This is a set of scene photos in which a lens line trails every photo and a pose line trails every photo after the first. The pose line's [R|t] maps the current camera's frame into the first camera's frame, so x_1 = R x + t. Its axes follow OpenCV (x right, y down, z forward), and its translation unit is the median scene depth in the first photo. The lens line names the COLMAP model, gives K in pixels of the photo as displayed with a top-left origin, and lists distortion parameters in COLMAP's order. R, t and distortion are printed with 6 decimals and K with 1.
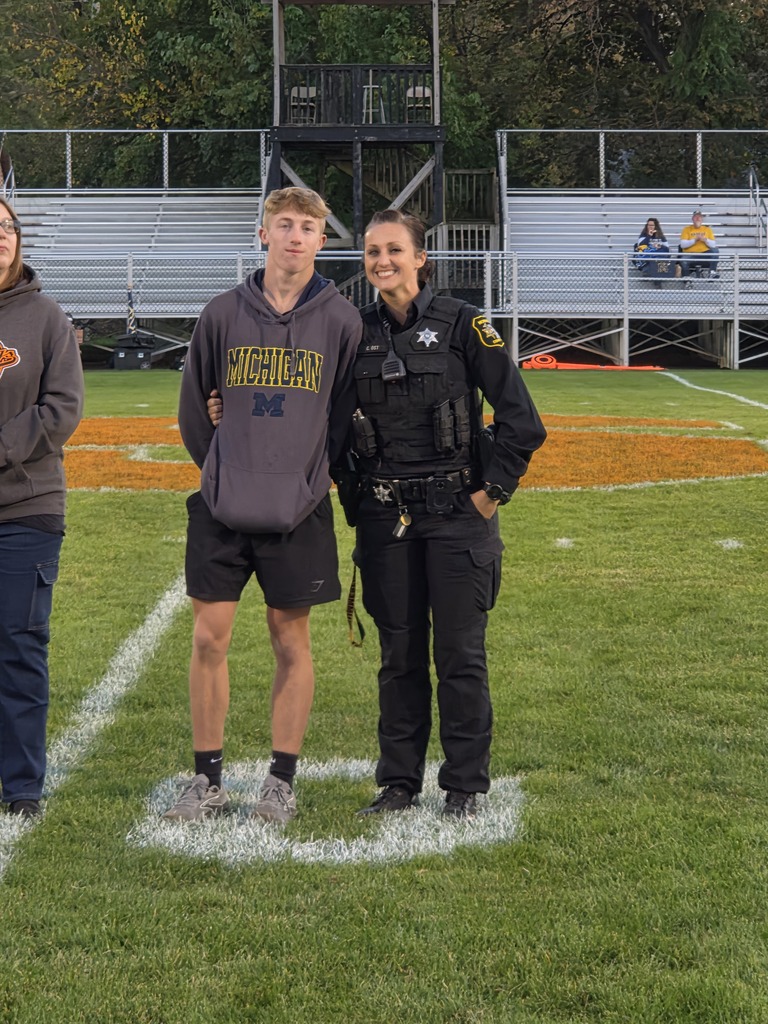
lens RADIAL K [[3505.7, 0, 365.9], [0, 3505.7, 512.6], [0, 0, 1]] dist [-1.025253, 21.633110]
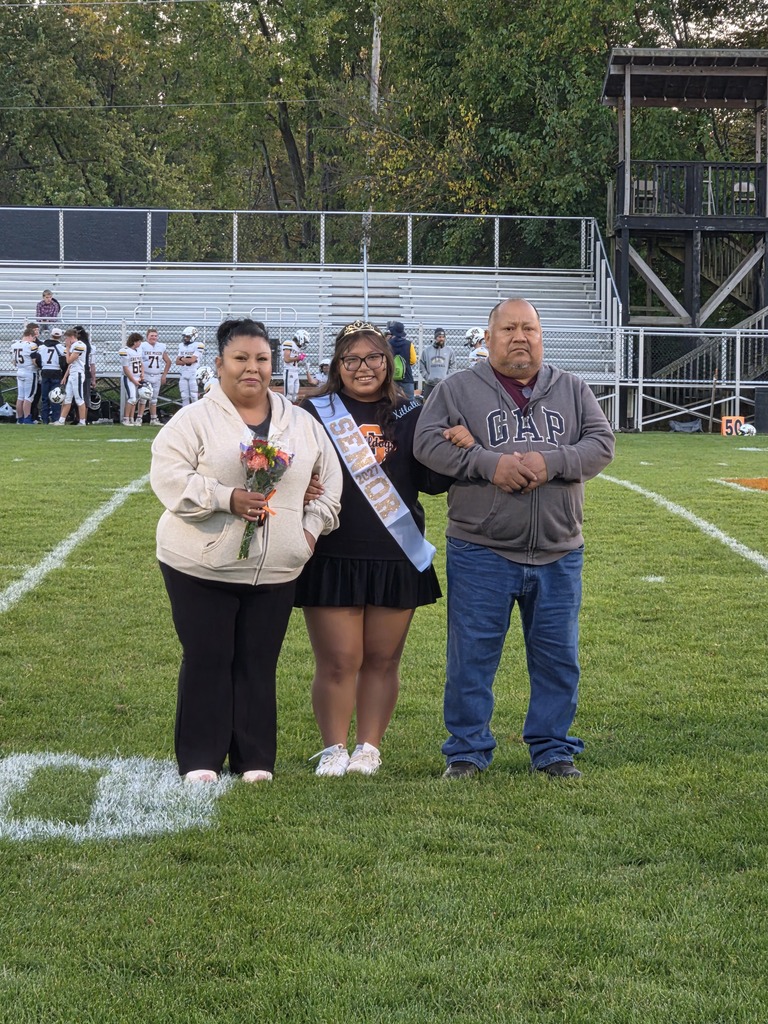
lens RADIAL K [[3125.2, 0, 384.0], [0, 3125.2, 512.0], [0, 0, 1]] dist [-0.820059, 16.613294]
pose [[0.999037, 0.015084, 0.041193, -0.135018], [-0.014513, 0.999795, -0.014116, 0.000214], [-0.041398, 0.013505, 0.999051, 0.001159]]
